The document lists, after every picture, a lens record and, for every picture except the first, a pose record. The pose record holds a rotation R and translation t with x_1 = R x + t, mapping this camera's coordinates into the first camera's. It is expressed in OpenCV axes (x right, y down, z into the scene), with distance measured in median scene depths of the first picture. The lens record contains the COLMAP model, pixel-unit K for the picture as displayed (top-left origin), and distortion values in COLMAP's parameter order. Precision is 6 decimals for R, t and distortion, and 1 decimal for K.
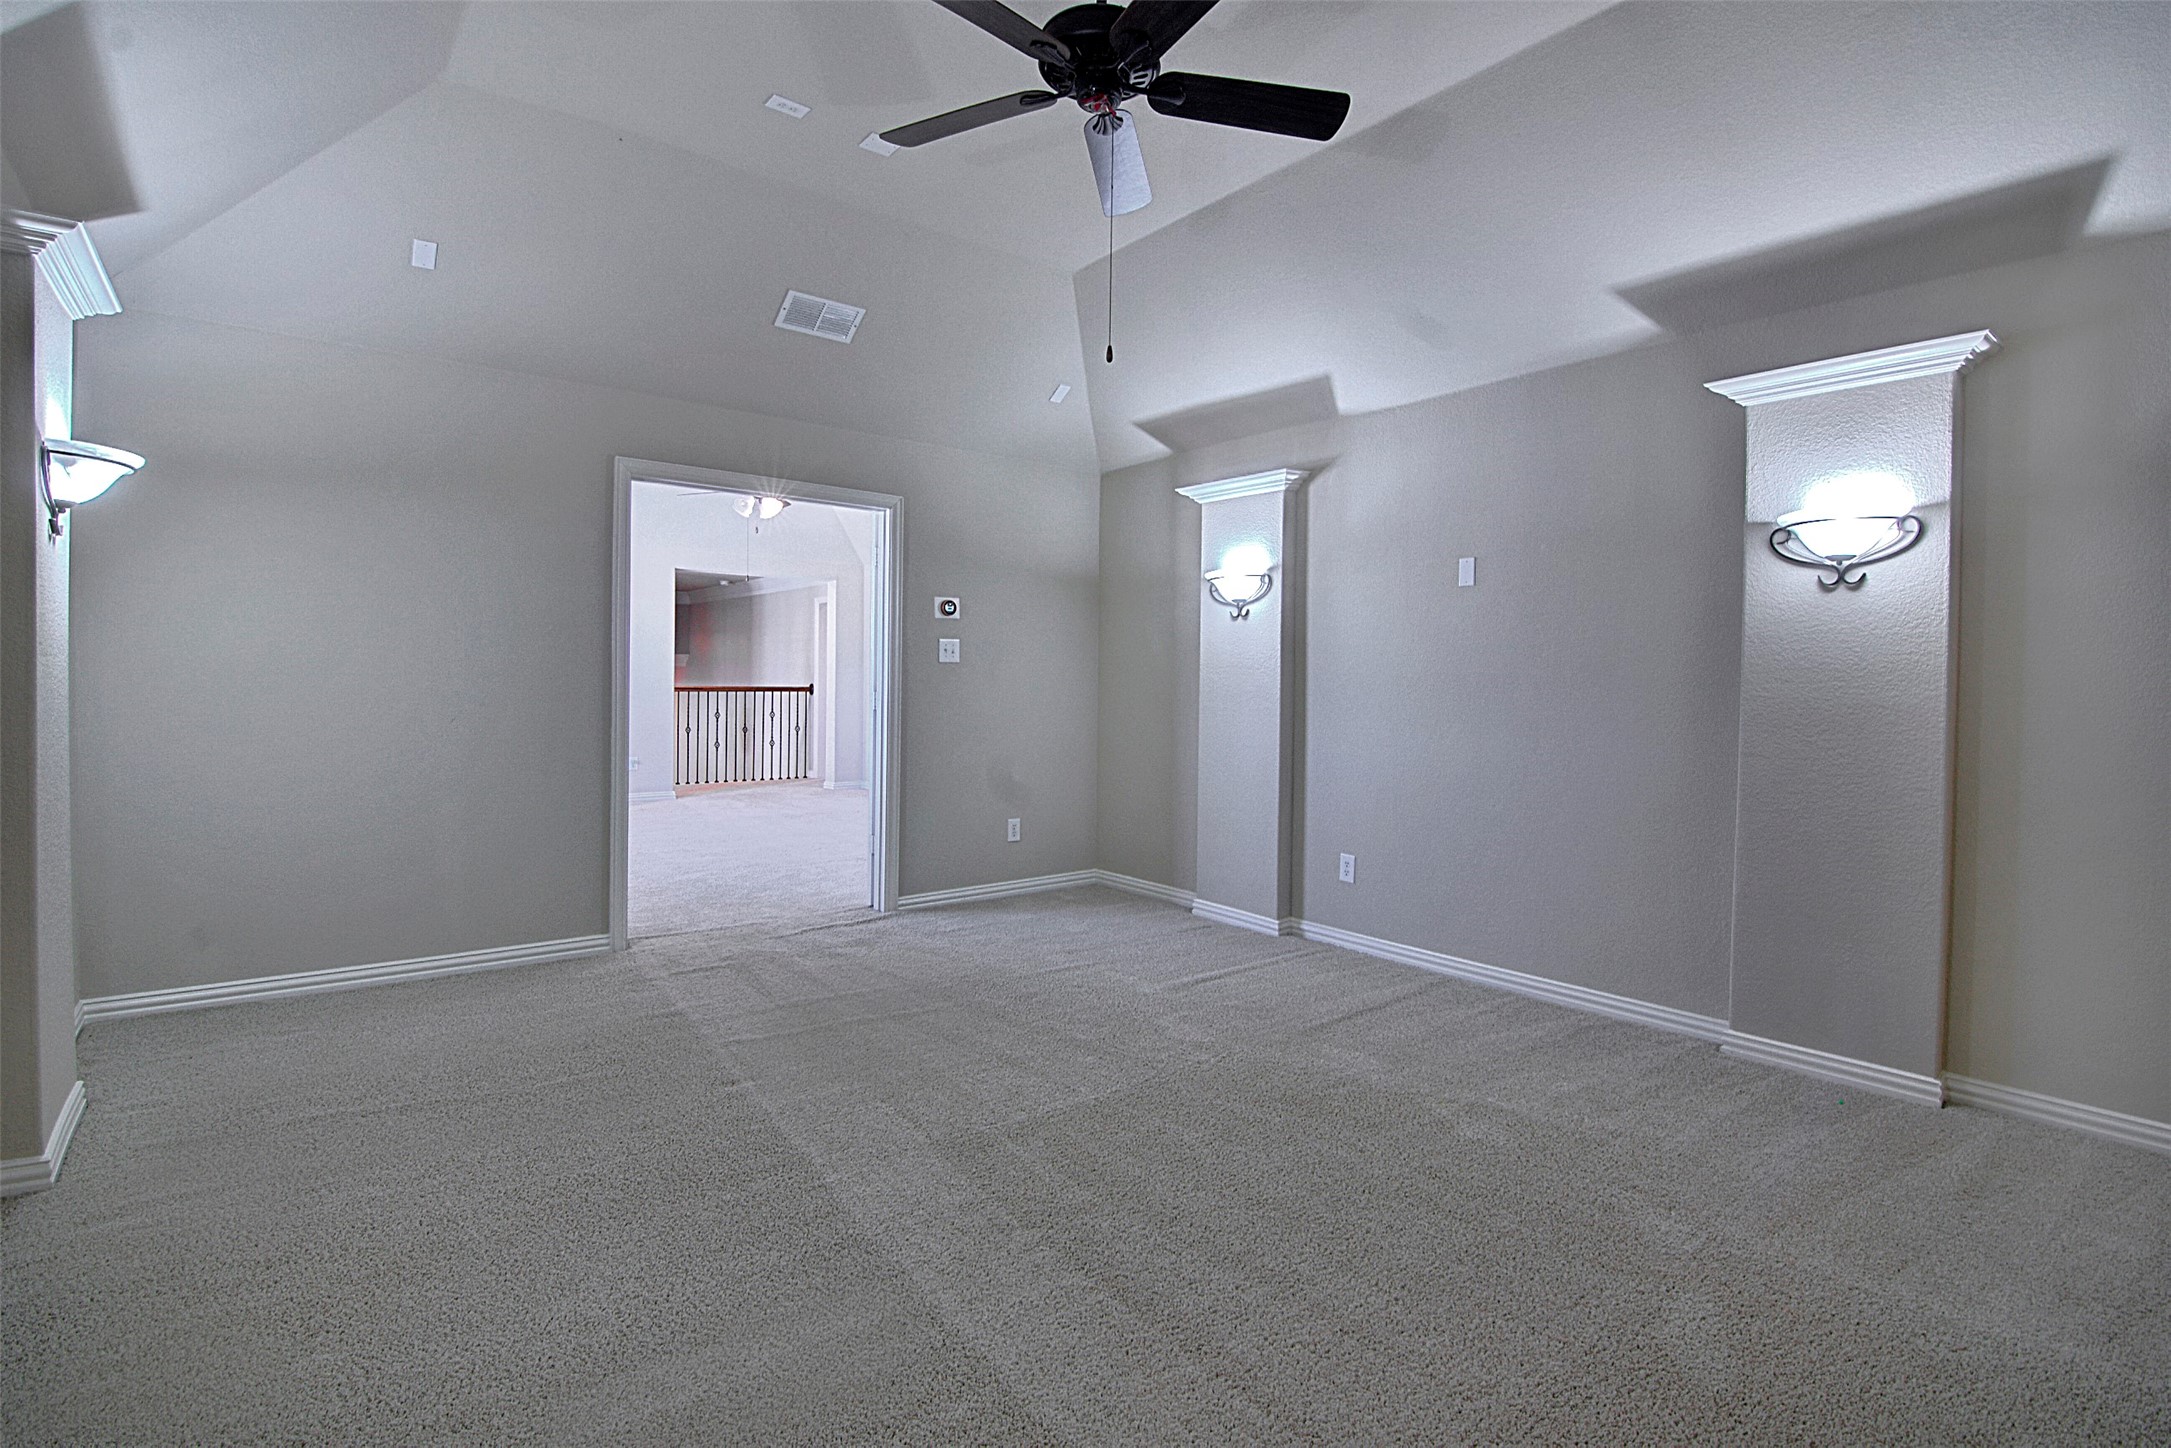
lens RADIAL K [[1059.6, 0, 1089.3], [0, 1059.6, 707.7], [0, 0, 1]] dist [-0.001037, 0.000134]
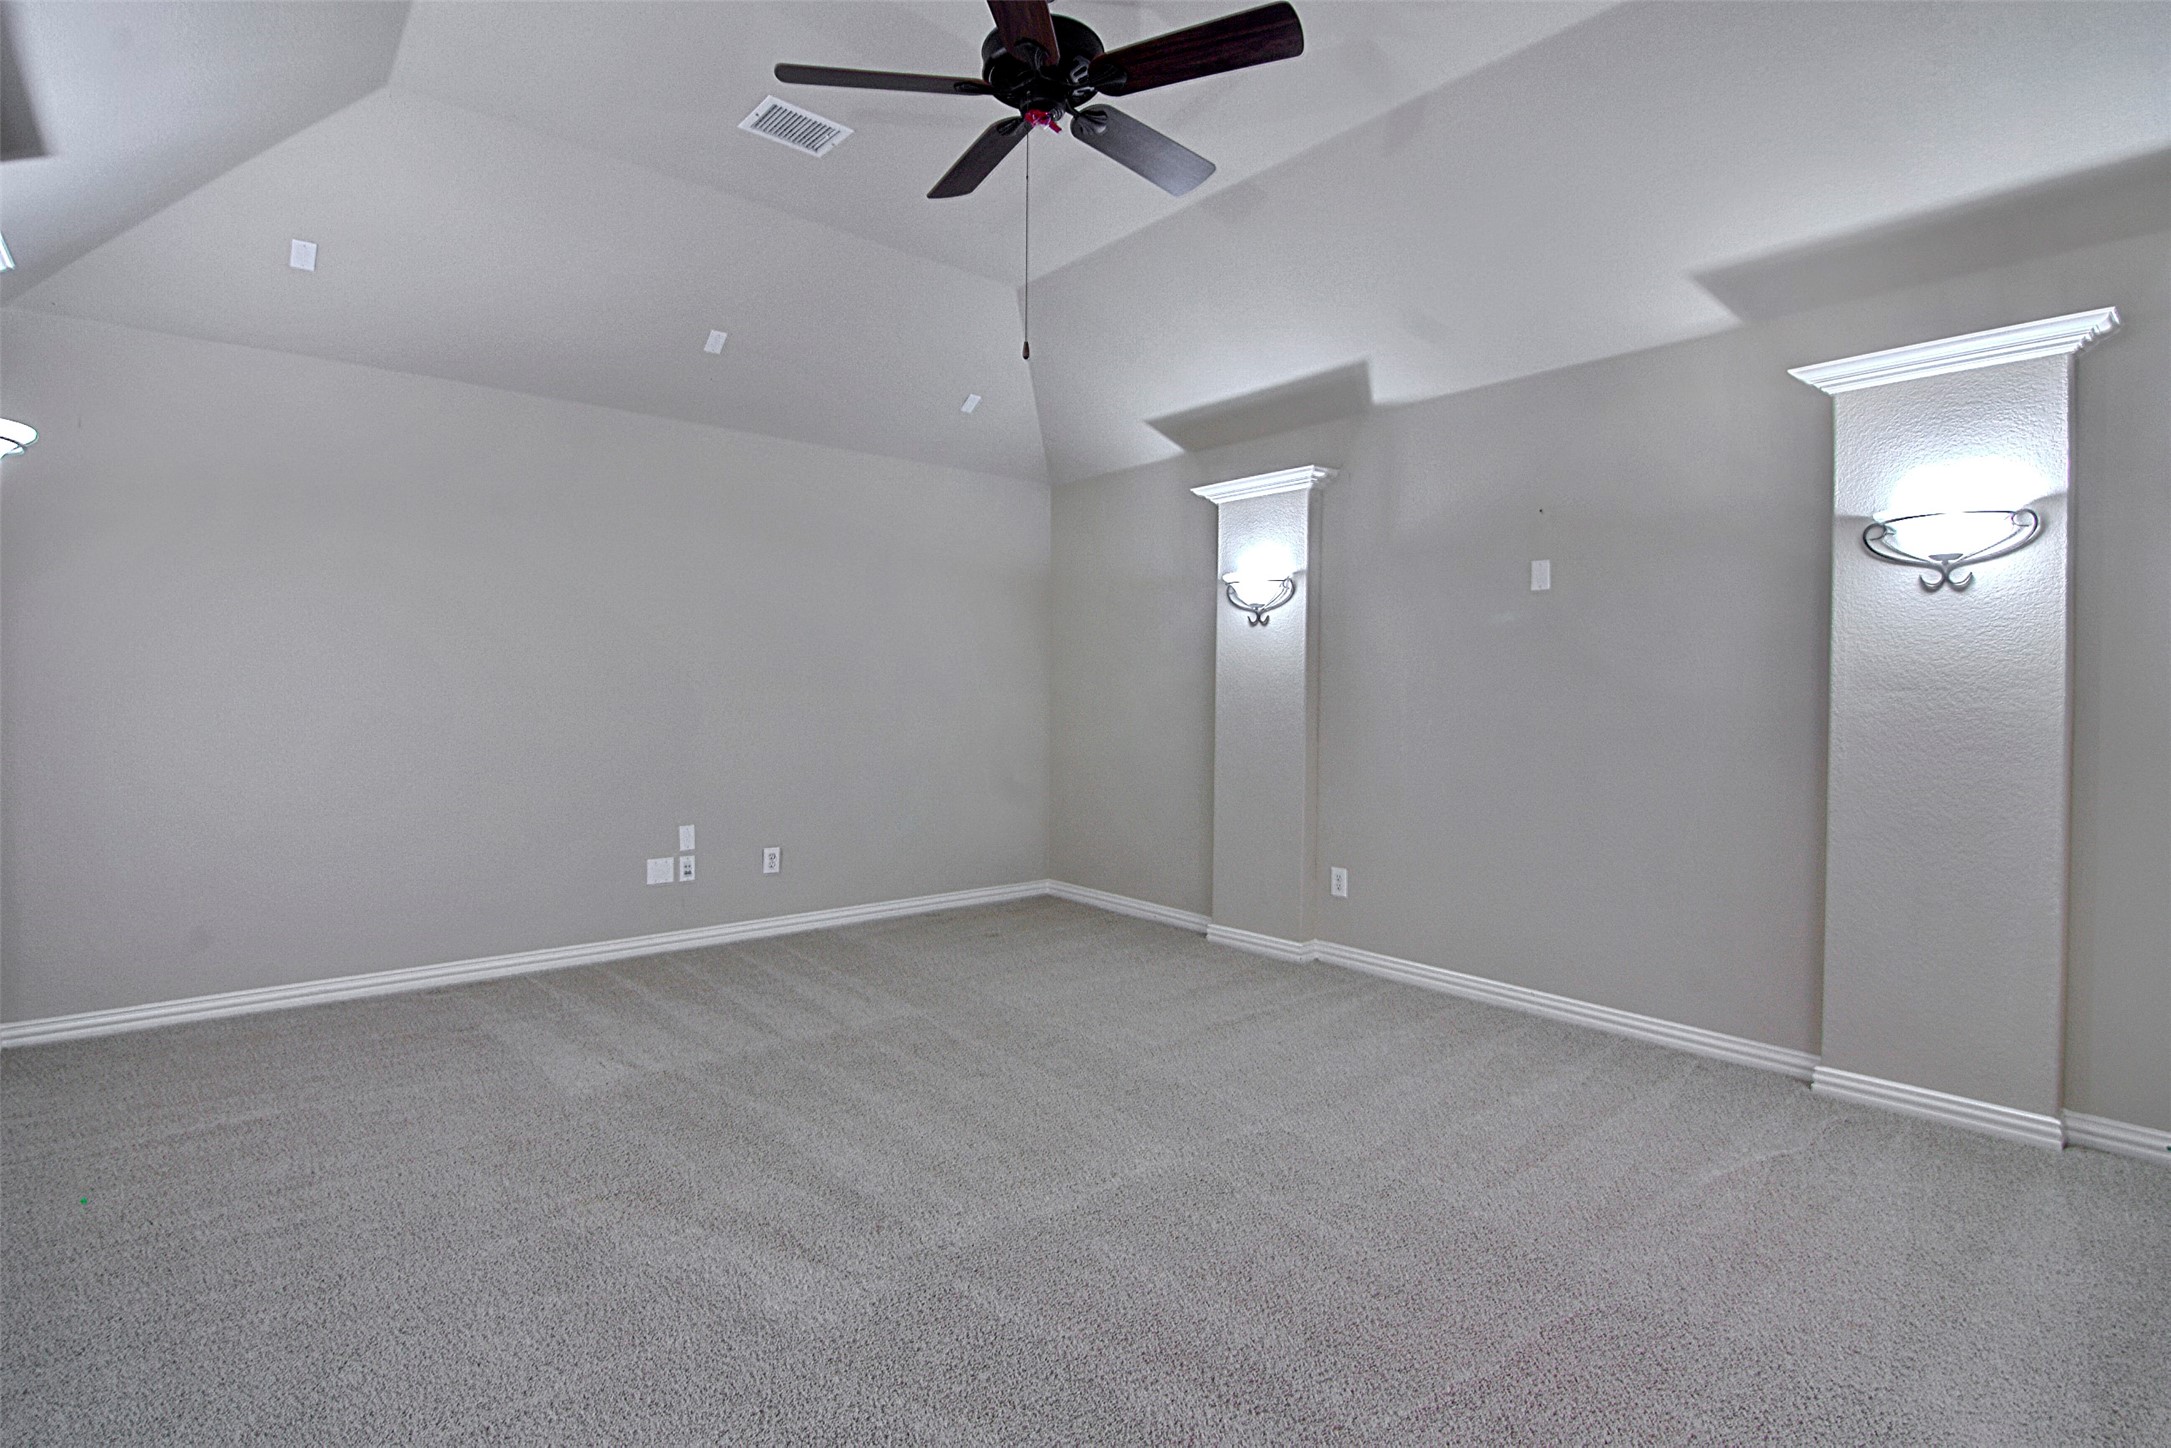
lens RADIAL K [[1059.6, 0, 1089.3], [0, 1059.6, 707.7], [0, 0, 1]] dist [-0.001037, 0.000134]
pose [[0.999107, -0.005082, 0.041944, -0.076398], [0.005500, 0.999936, -0.009861, -0.003434], [-0.041891, 0.010083, 0.999071, 0.103723]]
